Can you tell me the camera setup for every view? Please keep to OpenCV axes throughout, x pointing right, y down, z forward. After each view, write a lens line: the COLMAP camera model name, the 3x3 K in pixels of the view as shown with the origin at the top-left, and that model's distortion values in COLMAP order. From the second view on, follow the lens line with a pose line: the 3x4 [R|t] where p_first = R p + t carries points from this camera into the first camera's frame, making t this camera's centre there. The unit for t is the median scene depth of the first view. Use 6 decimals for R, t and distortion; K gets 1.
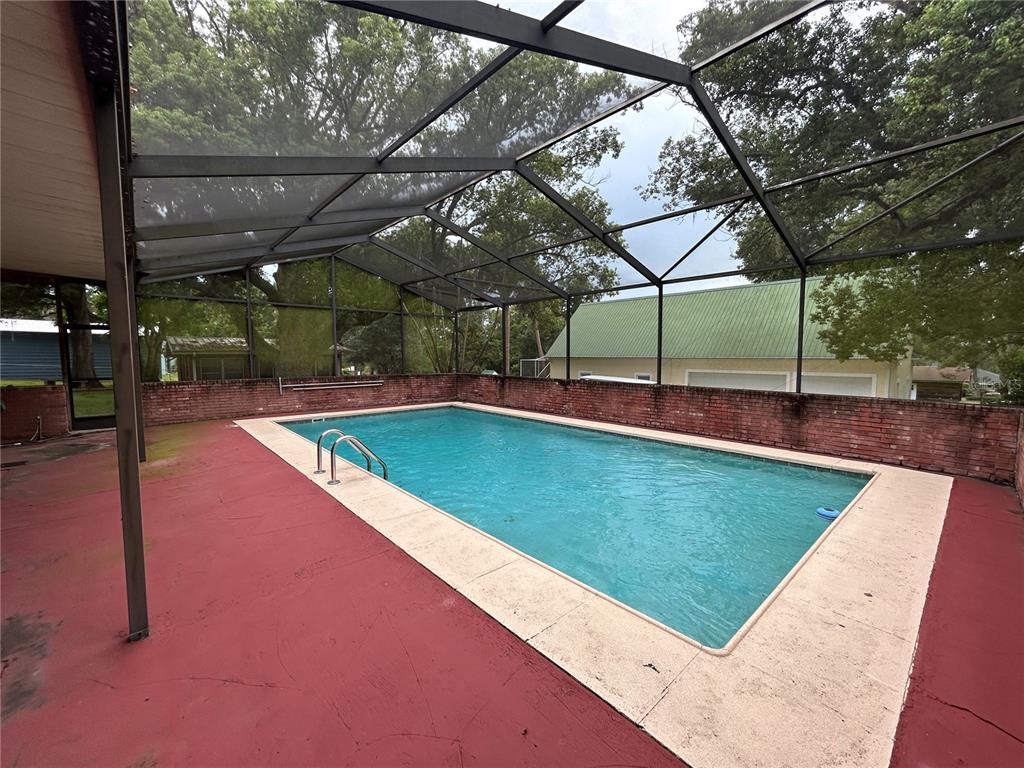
lens RADIAL K [[414.9, 0, 510.0], [0, 414.9, 385.9], [0, 0, 1]] dist [0.000274, 0.000006]
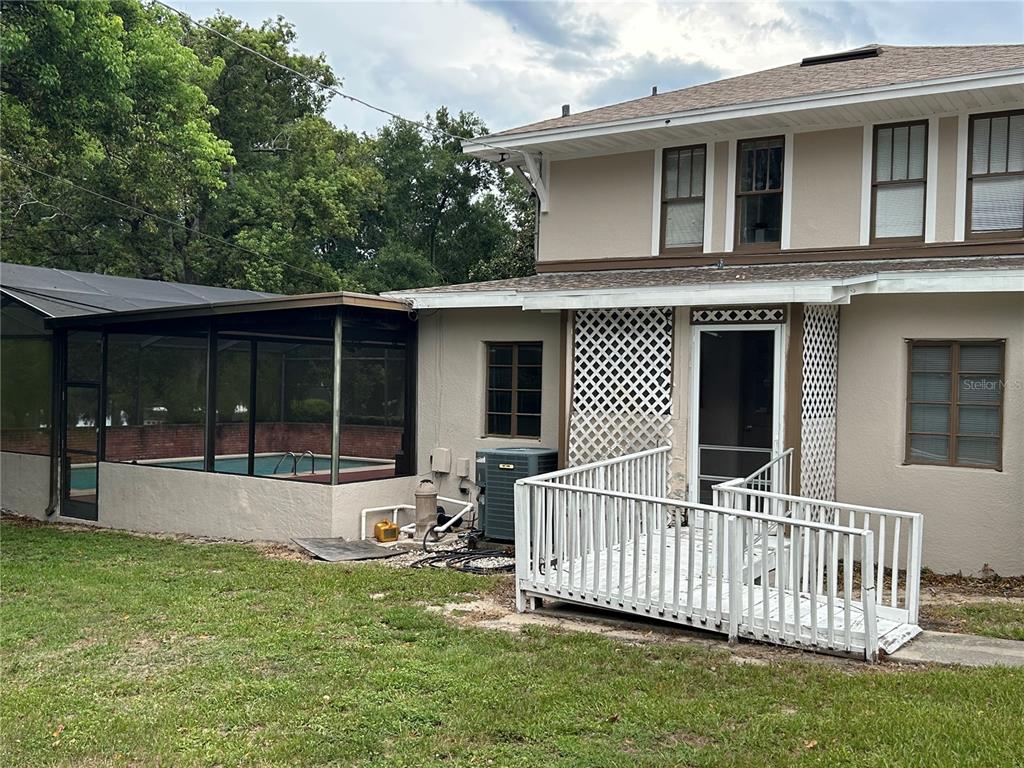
lens RADIAL K [[1057.4, 0, 514.0], [0, 1057.4, 385.0], [0, 0, 1]] dist [0.066277, 0.000000]
pose [[-0.246409, -0.014604, 0.969056, -2.921285], [0.045507, 0.998609, 0.026620, -0.153340], [-0.968097, 0.050658, -0.245402, 0.667629]]
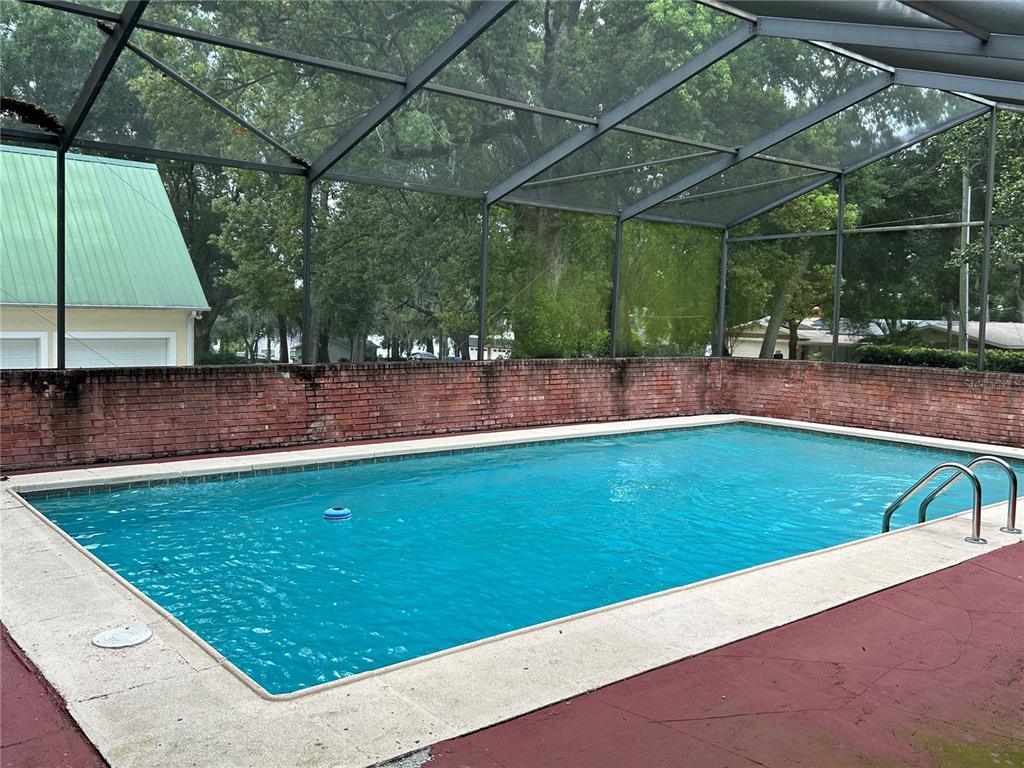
lens RADIAL K [[897.4, 0, 509.7], [0, 897.4, 382.3], [0, 0, 1]] dist [-0.006511, -0.001866]
pose [[0.035705, -0.085416, 0.995705, -0.957098], [0.046661, 0.995397, 0.083716, -0.079052], [-0.998272, 0.043472, 0.039527, 0.879120]]
